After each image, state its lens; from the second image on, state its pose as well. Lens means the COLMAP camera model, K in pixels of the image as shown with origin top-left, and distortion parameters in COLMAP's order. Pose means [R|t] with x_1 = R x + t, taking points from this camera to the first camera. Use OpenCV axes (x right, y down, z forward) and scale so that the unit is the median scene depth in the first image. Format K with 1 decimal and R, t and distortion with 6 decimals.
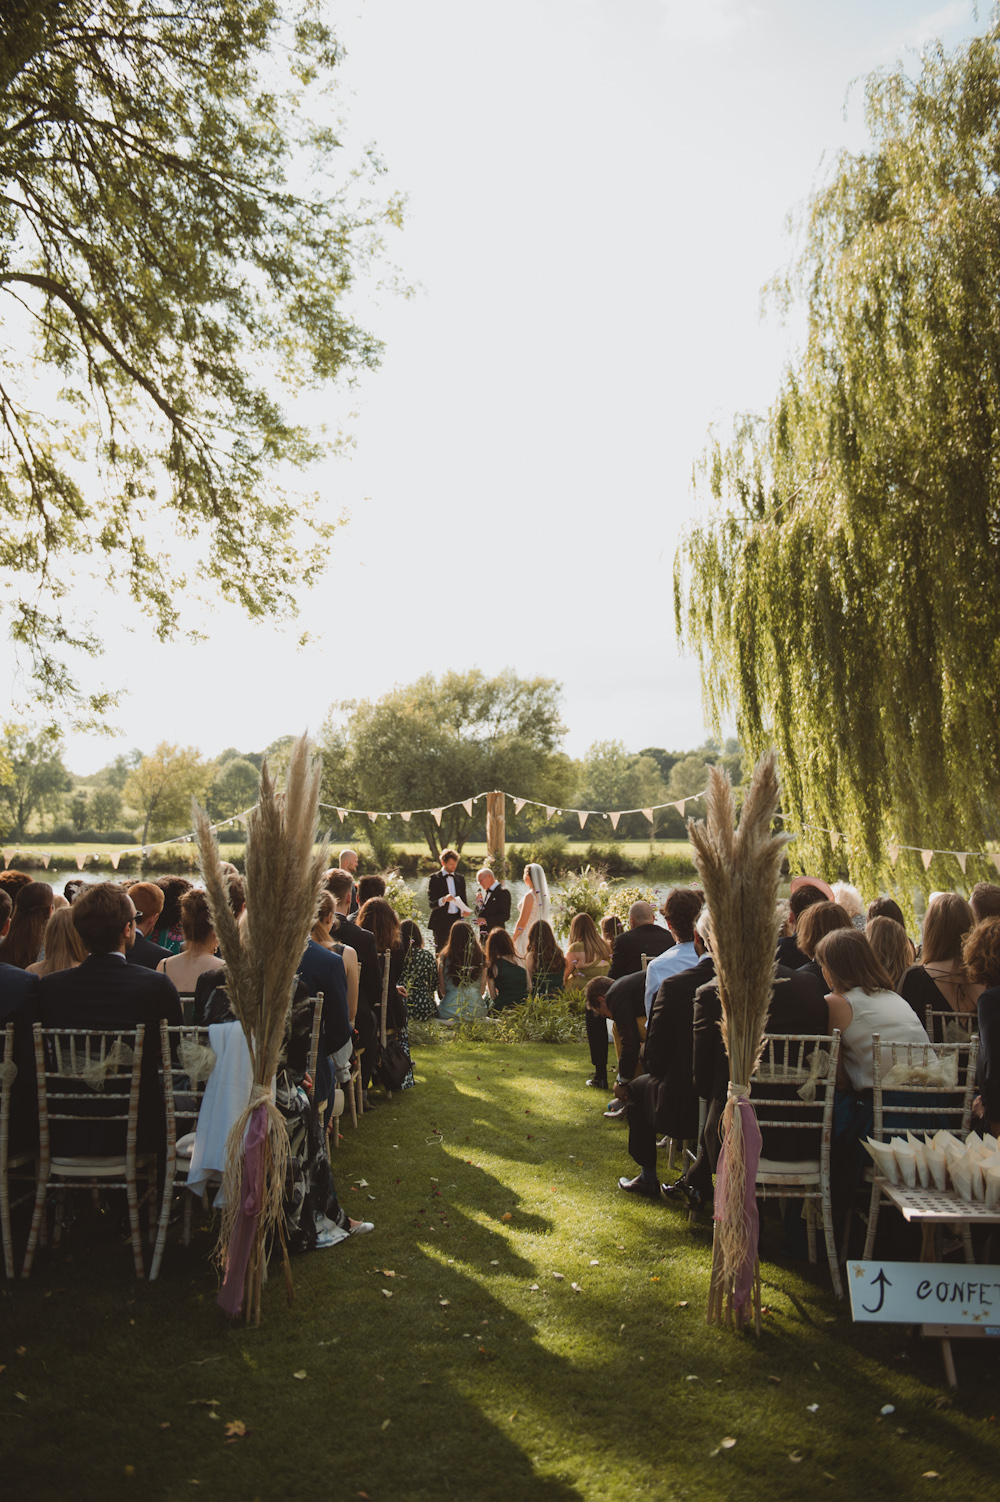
lens RADIAL K [[1694.9, 0, 500.0], [0, 1694.9, 751.0], [0, 0, 1]] dist [0.294424, 0.003460]
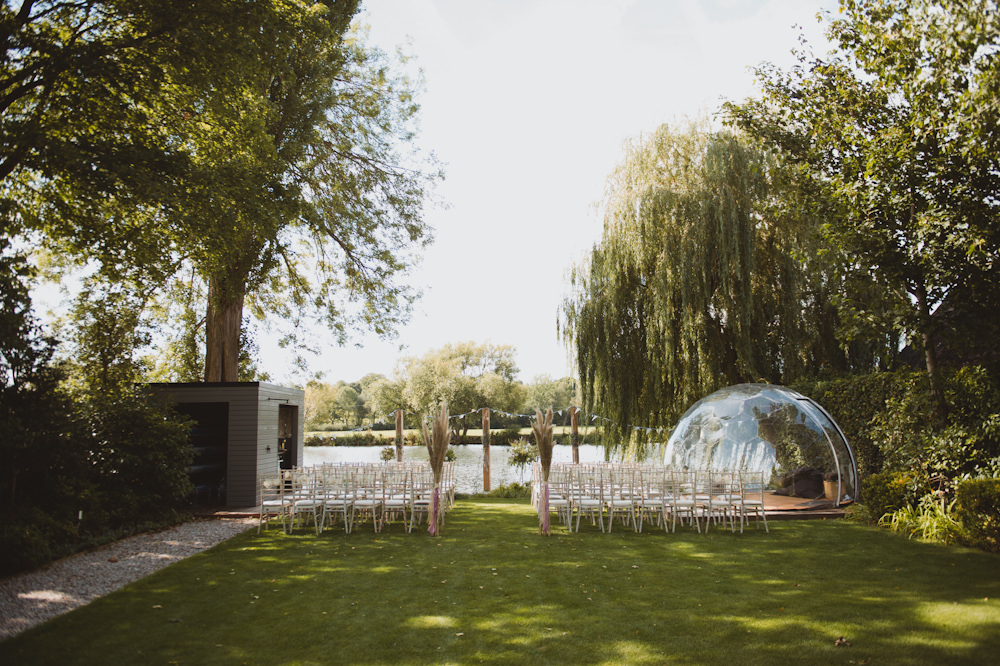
lens RADIAL K [[2393.9, 0, 500.0], [0, 2393.9, 333.0], [0, 0, 1]] dist [0.283247, -0.124598]
pose [[0.999813, -0.015698, 0.011259, -0.017388], [0.015560, 0.999804, 0.012236, -0.117482], [-0.011449, -0.012059, 0.999862, -2.288837]]
